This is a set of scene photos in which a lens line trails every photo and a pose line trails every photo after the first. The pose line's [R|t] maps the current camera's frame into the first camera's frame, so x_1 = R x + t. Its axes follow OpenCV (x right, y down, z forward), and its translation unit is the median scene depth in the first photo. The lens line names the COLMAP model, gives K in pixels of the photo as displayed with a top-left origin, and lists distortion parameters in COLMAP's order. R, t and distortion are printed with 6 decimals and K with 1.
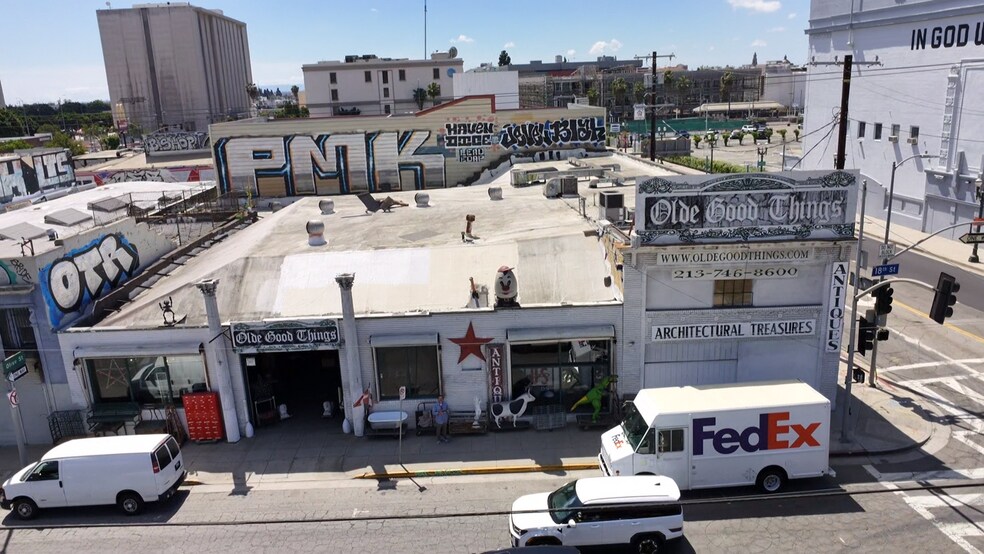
lens RADIAL K [[720.4, 0, 491.4], [0, 720.4, 277.6], [0, 0, 1]] dist [-0.029856, -0.004959]
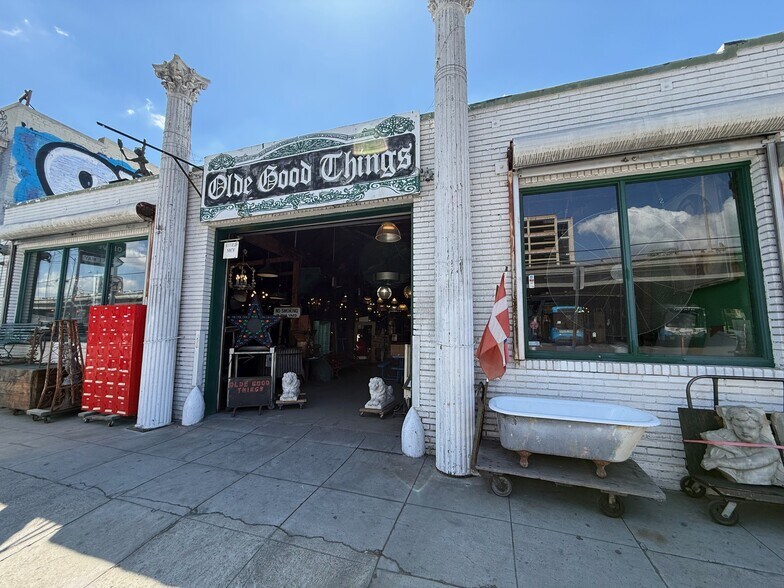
lens RADIAL K [[313.9, 0, 391.4], [0, 313.9, 294.5], [0, 0, 1]] dist [-0.001821, 0.001692]
pose [[0.944742, 0.013655, -0.327531, -0.169188], [-0.131761, 0.930690, -0.341256, 0.203444], [0.300170, 0.365554, 0.881061, 0.869046]]
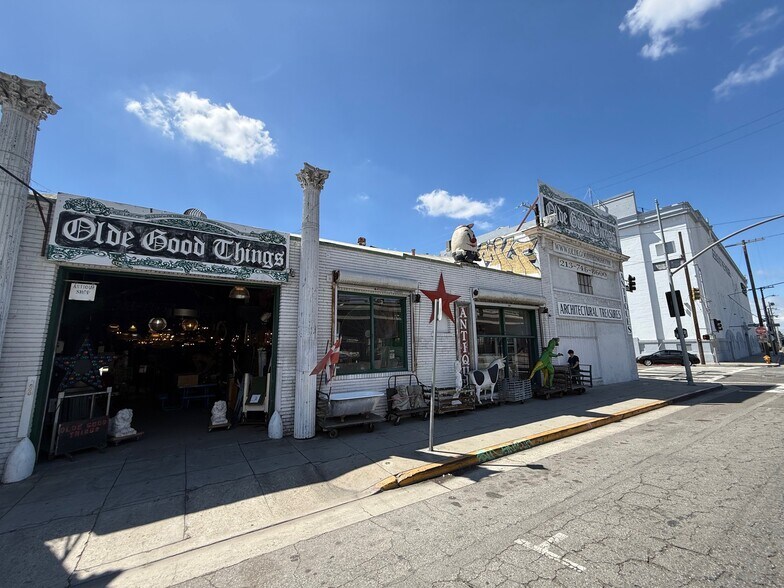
lens RADIAL K [[313.9, 0, 392.5], [0, 313.9, 294.8], [0, 0, 1]] dist [-0.001821, 0.001692]
pose [[0.843644, 0.119093, 0.523528, -0.273879], [0.123041, 0.906254, -0.404432, 0.230783], [-0.522614, 0.405612, 0.749902, 0.745427]]
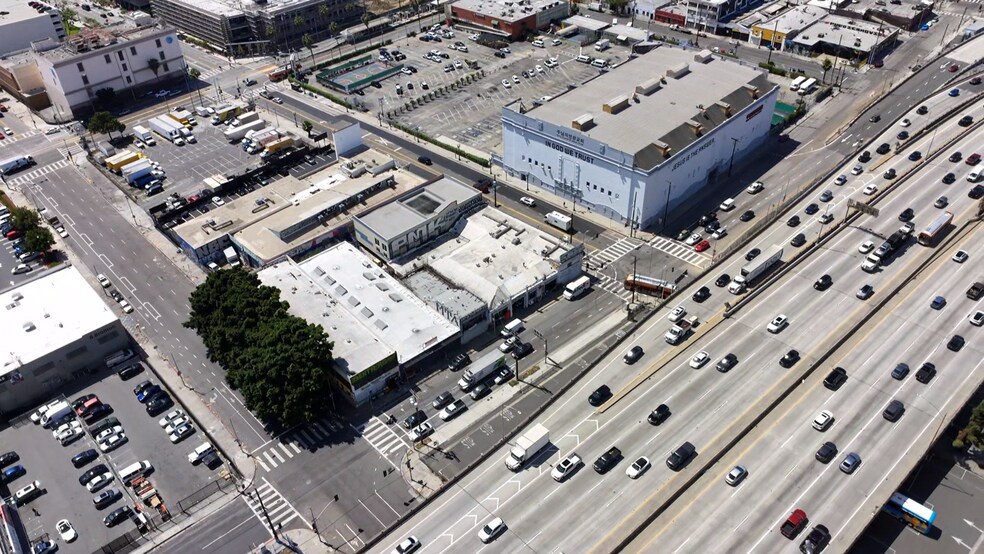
lens RADIAL K [[720.4, 0, 490.3], [0, 720.4, 275.3], [0, 0, 1]] dist [-0.029856, -0.004959]
pose [[0.761404, -0.378121, 0.526582, -3.565122], [0.166832, 0.899209, 0.404463, -2.565305], [-0.626443, -0.220109, 0.747744, -3.325786]]
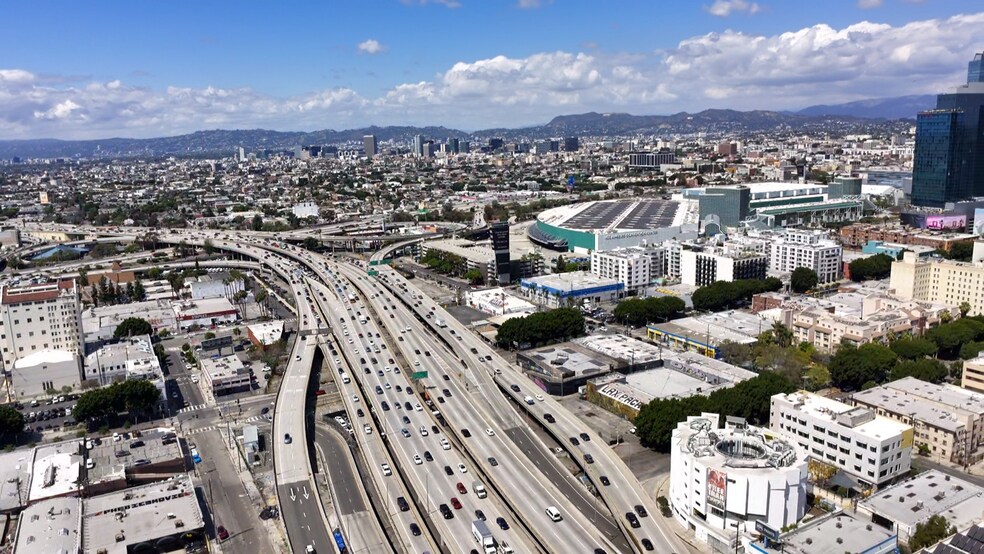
lens RADIAL K [[720.4, 0, 491.8], [0, 720.4, 279.8], [0, 0, 1]] dist [-0.029856, -0.004959]
pose [[-0.374747, -0.132095, 0.917669, -0.240644], [0.285557, 0.925234, 0.249797, -3.708792], [-0.882055, 0.355658, -0.309008, 0.405688]]
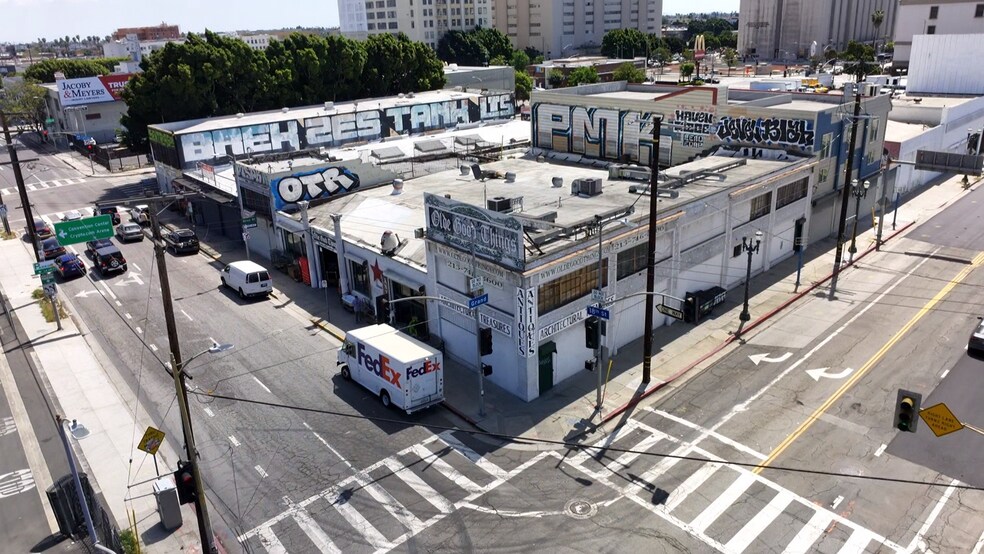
lens RADIAL K [[720.4, 0, 492.8], [0, 720.4, 277.5], [0, 0, 1]] dist [-0.029856, -0.004959]
pose [[0.621287, 0.279441, -0.732063, 1.353980], [-0.191589, 0.960067, 0.203877, -0.283768], [0.759800, 0.013589, 0.650014, 0.122792]]
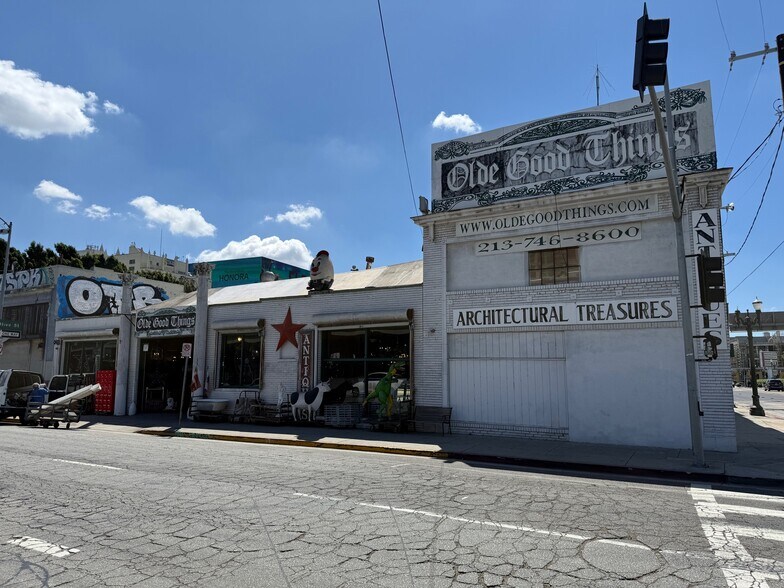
lens RADIAL K [[535.8, 0, 391.0], [0, 535.8, 297.9], [0, 0, 1]] dist [0.057267, -0.081806]
pose [[0.862762, -0.026784, -0.504900, 0.475434], [-0.165222, 0.928839, -0.331601, 0.274054], [0.477853, 0.369513, 0.796942, 0.453543]]
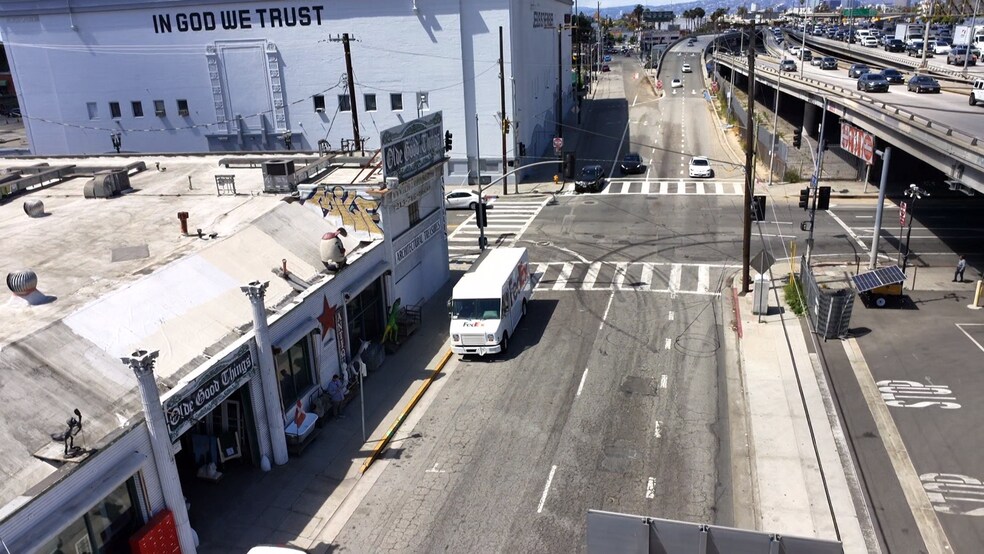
lens RADIAL K [[720.4, 0, 489.8], [0, 720.4, 276.0], [0, 0, 1]] dist [-0.029856, -0.004959]
pose [[0.278663, -0.289216, 0.915806, -0.865356], [0.278682, 0.936900, 0.211080, -0.109324], [-0.919067, 0.196398, 0.341679, 0.435042]]
